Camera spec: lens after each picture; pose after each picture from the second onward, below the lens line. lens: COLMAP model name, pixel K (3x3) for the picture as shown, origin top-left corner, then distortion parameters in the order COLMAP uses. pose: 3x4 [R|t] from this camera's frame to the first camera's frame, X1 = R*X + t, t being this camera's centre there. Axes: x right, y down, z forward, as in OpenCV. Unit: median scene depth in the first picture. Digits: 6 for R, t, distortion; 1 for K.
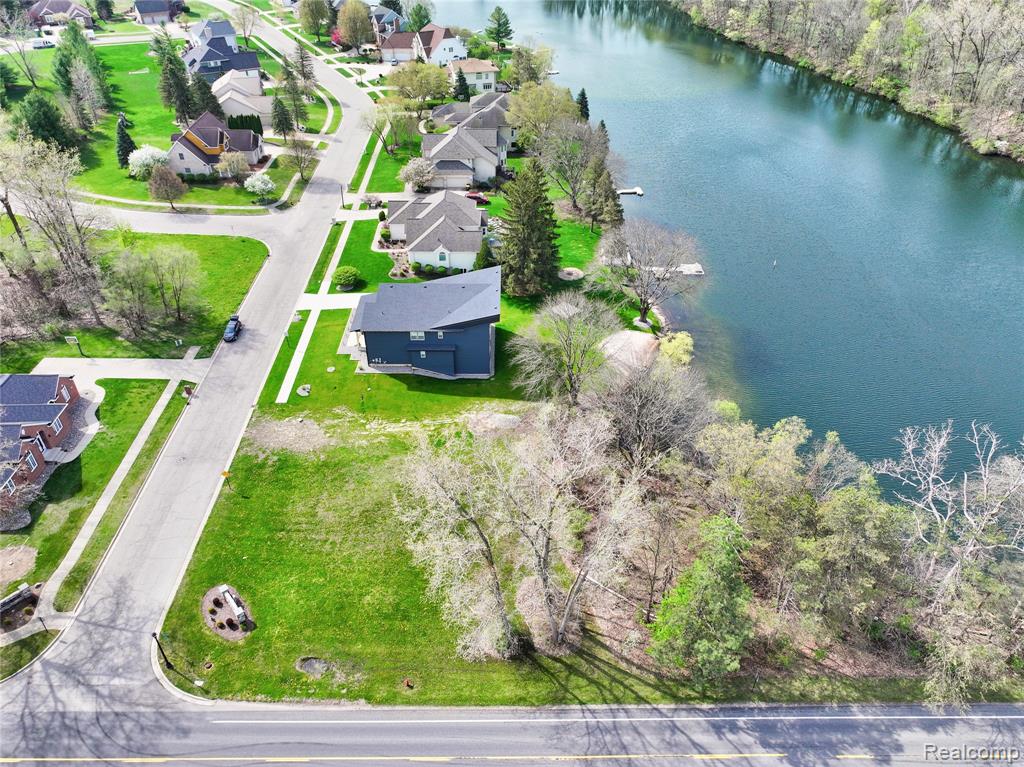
lens RADIAL K [[731.6, 0, 517.6], [0, 731.6, 383.0], [0, 0, 1]] dist [0.002910, 0.004462]
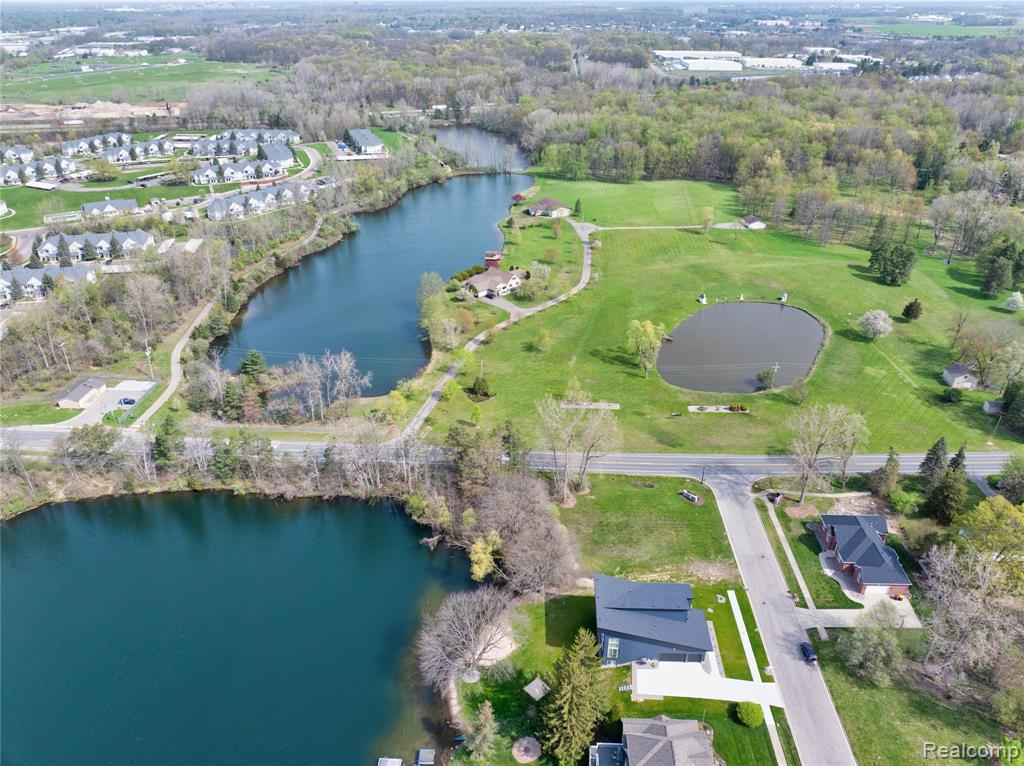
lens RADIAL K [[712.7, 0, 513.3], [0, 712.7, 381.2], [0, 0, 1]] dist [-0.002412, -0.087336]
pose [[-0.998207, -0.034304, 0.049060, 0.081337], [0.030390, 0.415693, 0.908997, -1.582824], [-0.051577, 0.908858, -0.413905, 1.271900]]
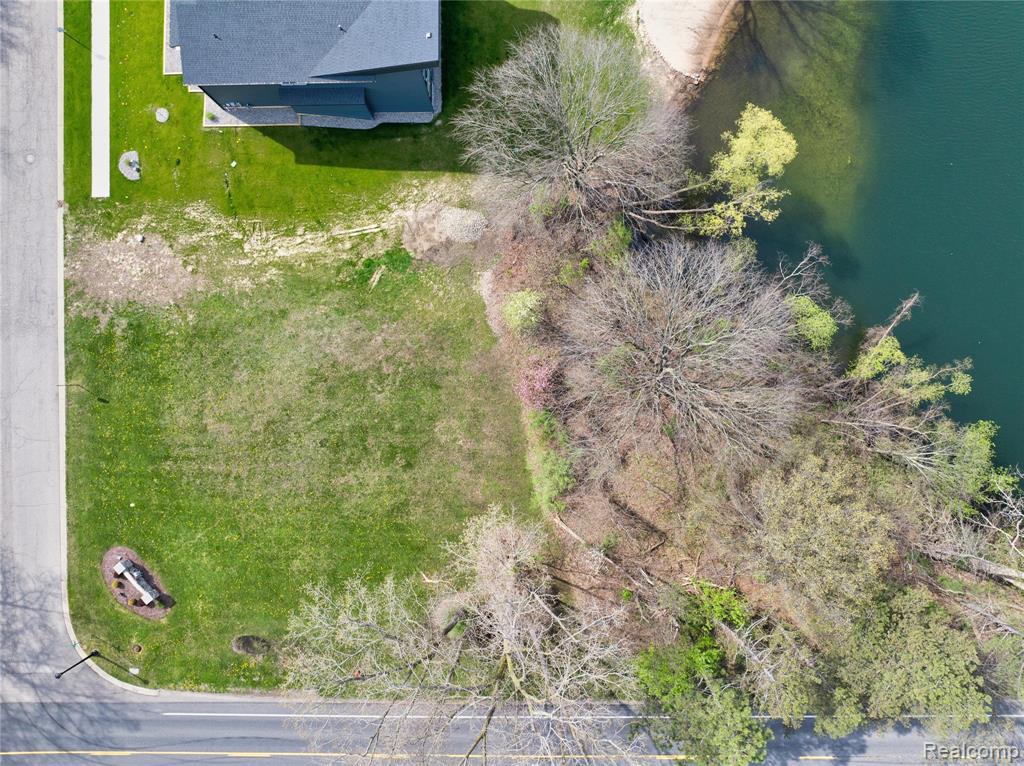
lens RADIAL K [[708.4, 0, 511.6], [0, 708.4, 382.4], [0, 0, 1]] dist [-0.042901, 0.002339]
pose [[0.999947, 0.006117, -0.008266, 0.032670], [0.002839, 0.608451, 0.793586, -0.353667], [0.009884, -0.793568, 0.608402, 0.529222]]
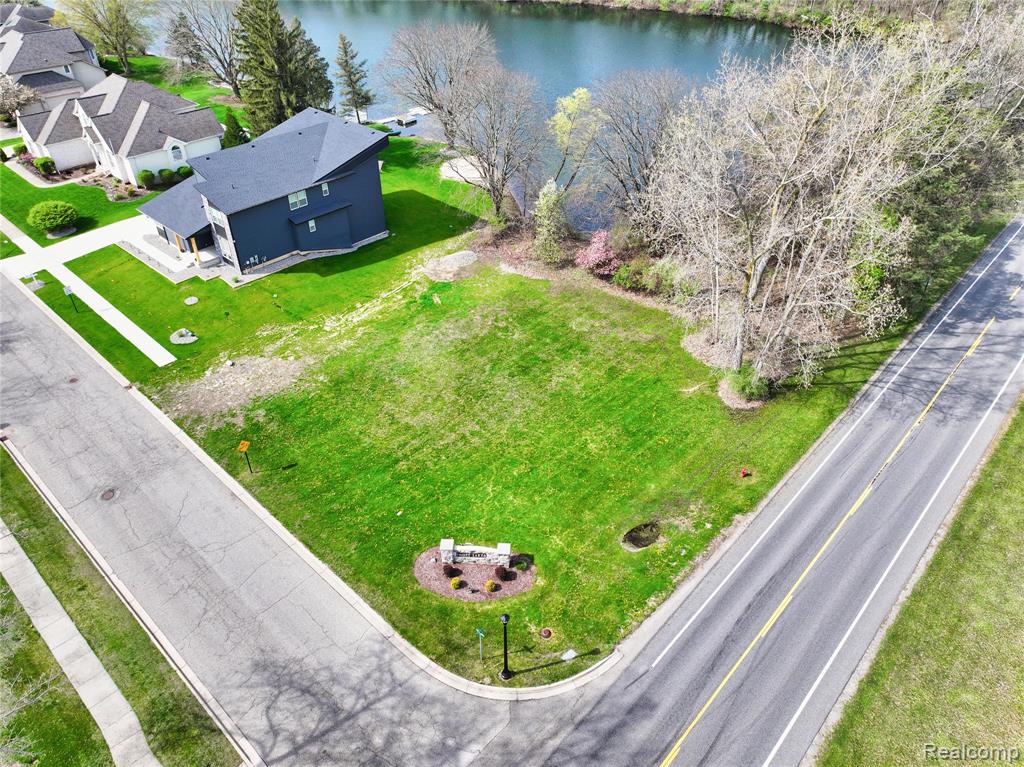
lens RADIAL K [[711.2, 0, 515.5], [0, 711.2, 386.1], [0, 0, 1]] dist [0.003191, 0.005442]
pose [[0.684954, -0.449029, 0.573769, -0.482980], [0.442694, 0.881965, 0.161742, 0.076595], [-0.578671, 0.143219, 0.802888, 0.375166]]
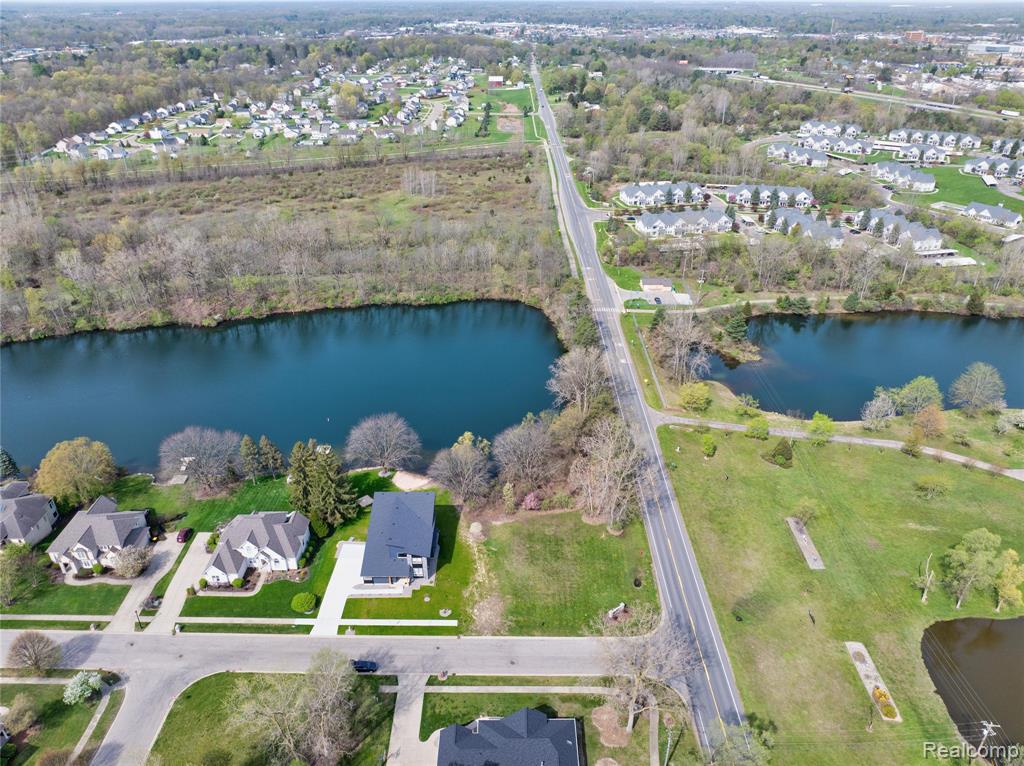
lens RADIAL K [[713.9, 0, 518.1], [0, 713.9, 383.1], [0, 0, 1]] dist [-0.035252, -0.005129]
pose [[0.000454, -0.487165, 0.873310, -1.369473], [0.598224, 0.699941, 0.390142, -0.815654], [-0.801329, 0.522258, 0.291751, 0.235592]]
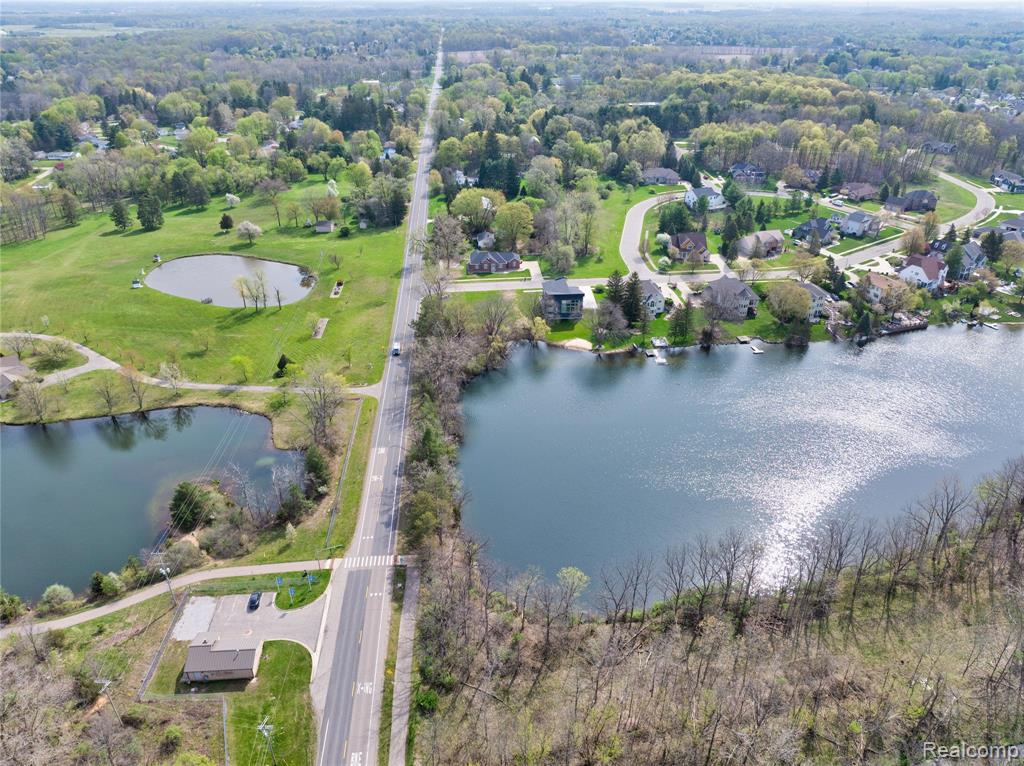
lens RADIAL K [[714.3, 0, 515.4], [0, 714.3, 387.7], [0, 0, 1]] dist [-0.038859, 0.003460]
pose [[0.070929, 0.475736, -0.876724, 2.550240], [-0.599551, 0.722780, 0.343697, -0.706836], [0.797188, 0.501262, 0.336494, 0.169674]]
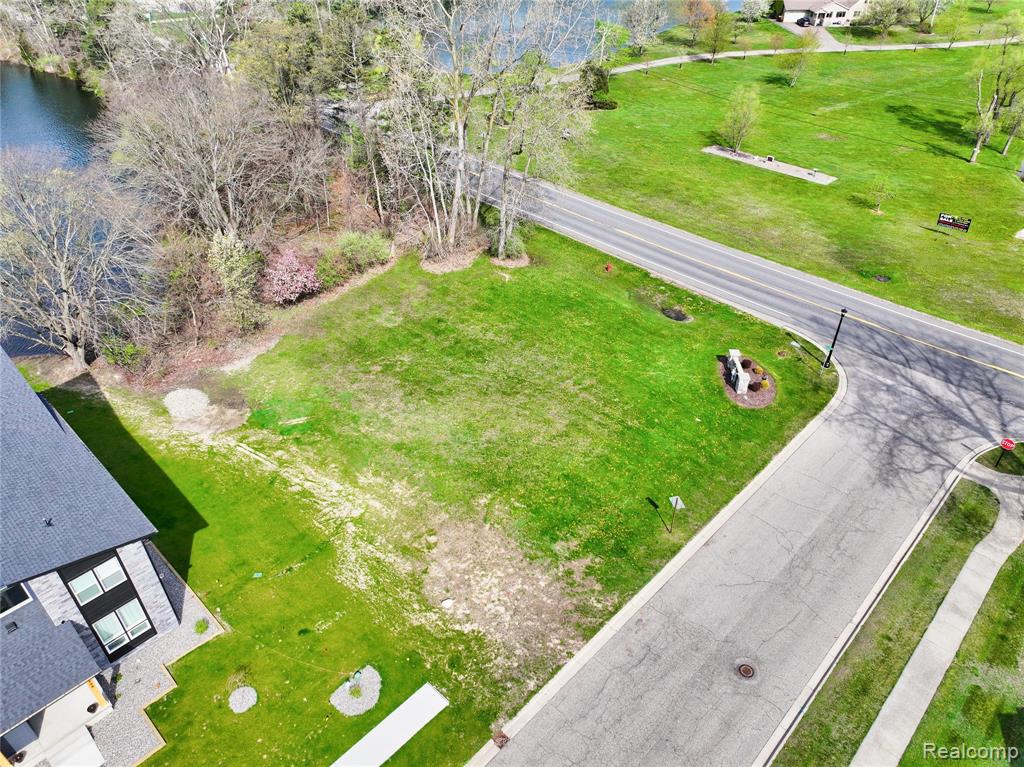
lens RADIAL K [[717.7, 0, 514.4], [0, 717.7, 382.6], [0, 0, 1]] dist [0.002122, 0.007904]
pose [[-0.712505, -0.430262, 0.554267, -0.482227], [0.412509, 0.382142, 0.826924, -0.296429], [-0.567603, 0.817828, -0.094791, 0.913274]]
